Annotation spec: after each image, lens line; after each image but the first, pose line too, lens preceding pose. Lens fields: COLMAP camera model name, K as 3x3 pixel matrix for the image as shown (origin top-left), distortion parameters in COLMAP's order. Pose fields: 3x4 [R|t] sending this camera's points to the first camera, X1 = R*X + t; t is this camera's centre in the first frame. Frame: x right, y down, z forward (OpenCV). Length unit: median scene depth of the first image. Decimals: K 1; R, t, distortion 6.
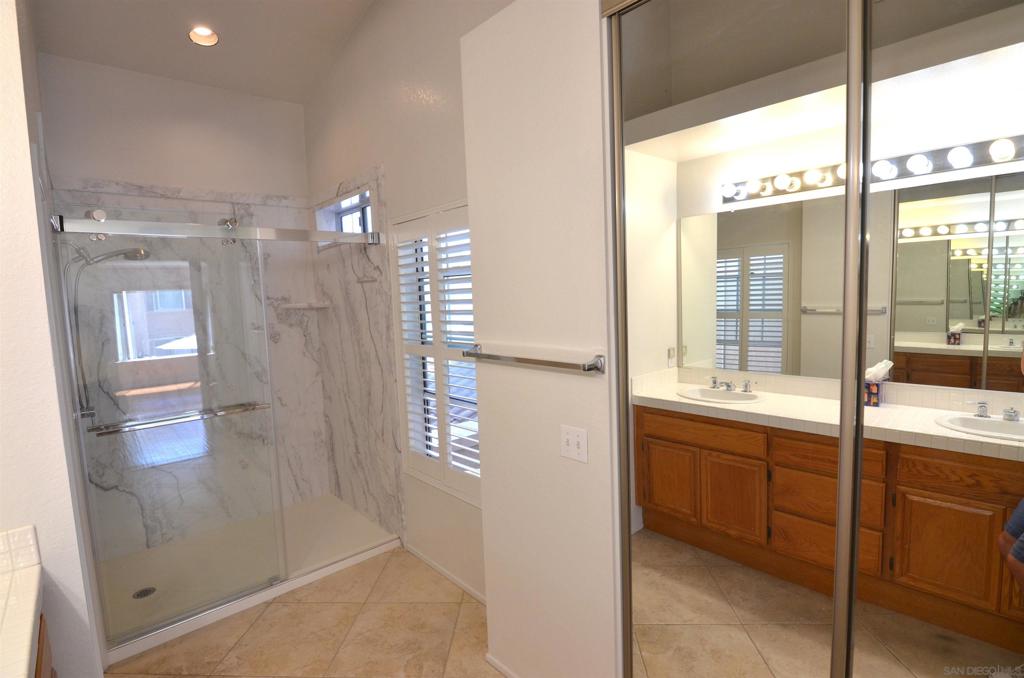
lens RADIAL K [[494.1, 0, 510.7], [0, 494.1, 341.0], [0, 0, 1]] dist [-0.008349, -0.007721]
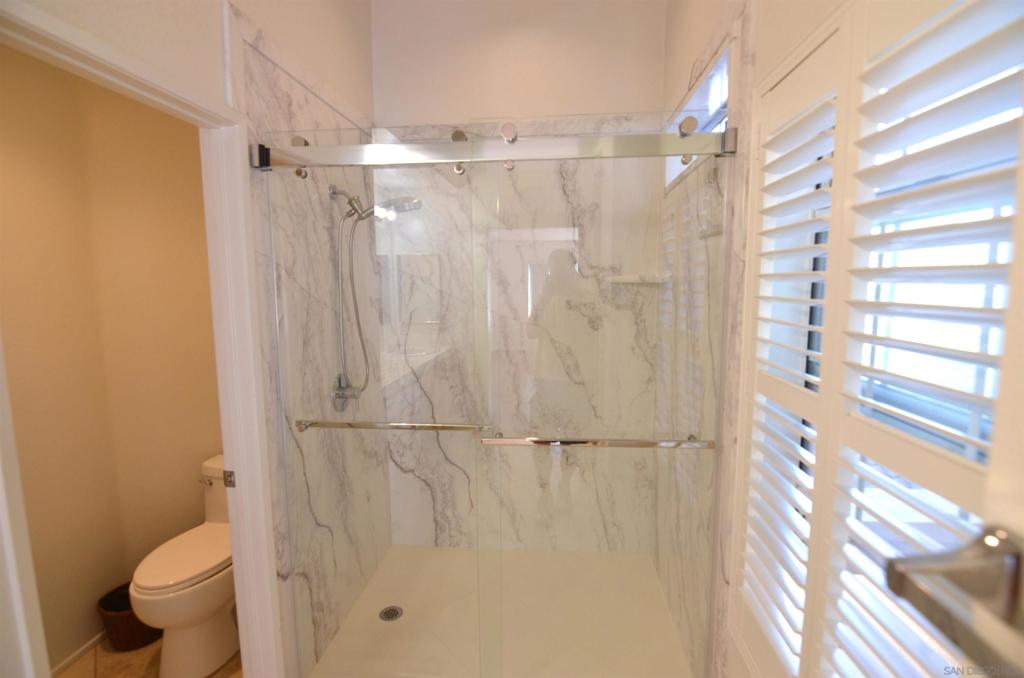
lens RADIAL K [[494.1, 0, 510.7], [0, 494.1, 341.0], [0, 0, 1]] dist [-0.008349, -0.007721]
pose [[0.682051, 0.120809, -0.721256, -0.045036], [-0.088352, 0.992649, 0.082717, -0.031955], [0.725947, 0.007307, 0.687711, 0.461569]]
